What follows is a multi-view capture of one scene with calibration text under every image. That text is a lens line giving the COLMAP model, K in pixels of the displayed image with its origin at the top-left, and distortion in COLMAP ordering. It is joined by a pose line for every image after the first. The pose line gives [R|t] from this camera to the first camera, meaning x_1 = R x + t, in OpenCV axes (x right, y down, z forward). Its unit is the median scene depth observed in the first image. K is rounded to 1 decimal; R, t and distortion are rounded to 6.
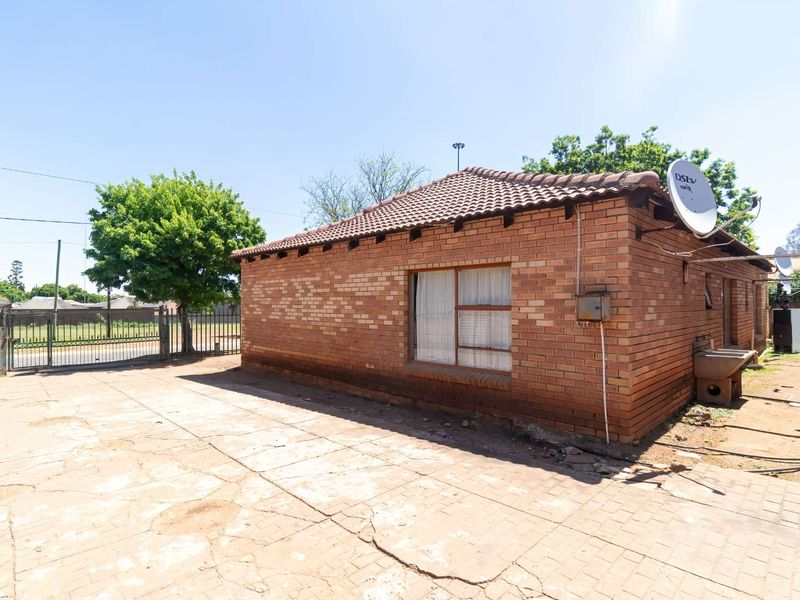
lens RADIAL K [[430.0, 0, 399.5], [0, 430.0, 301.9], [0, 0, 1]] dist [0.005723, 0.000541]
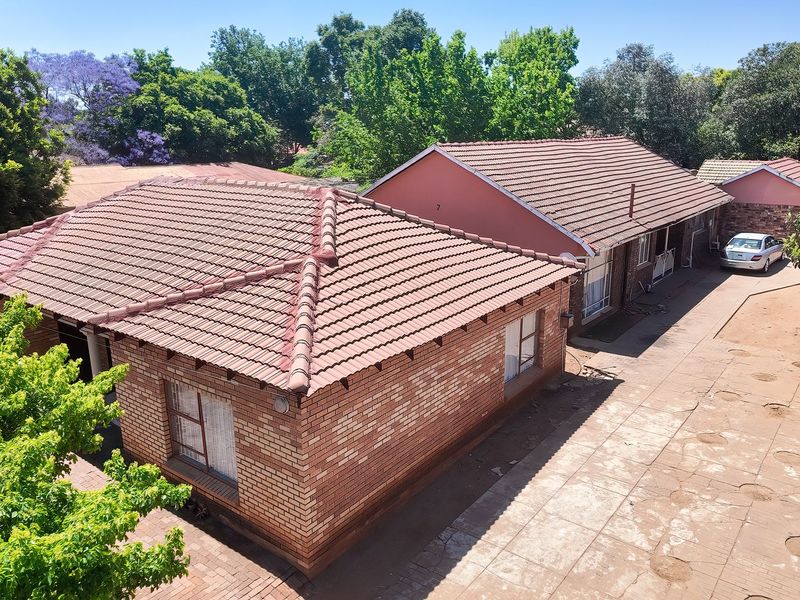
lens RADIAL K [[621.4, 0, 399.9], [0, 621.4, 298.2], [0, 0, 1]] dist [-0.047772, -0.003467]
pose [[-0.131437, -0.250482, 0.959158, -1.540735], [0.004314, 0.967398, 0.253225, -0.566614], [-0.991315, 0.037421, -0.126071, 1.419954]]
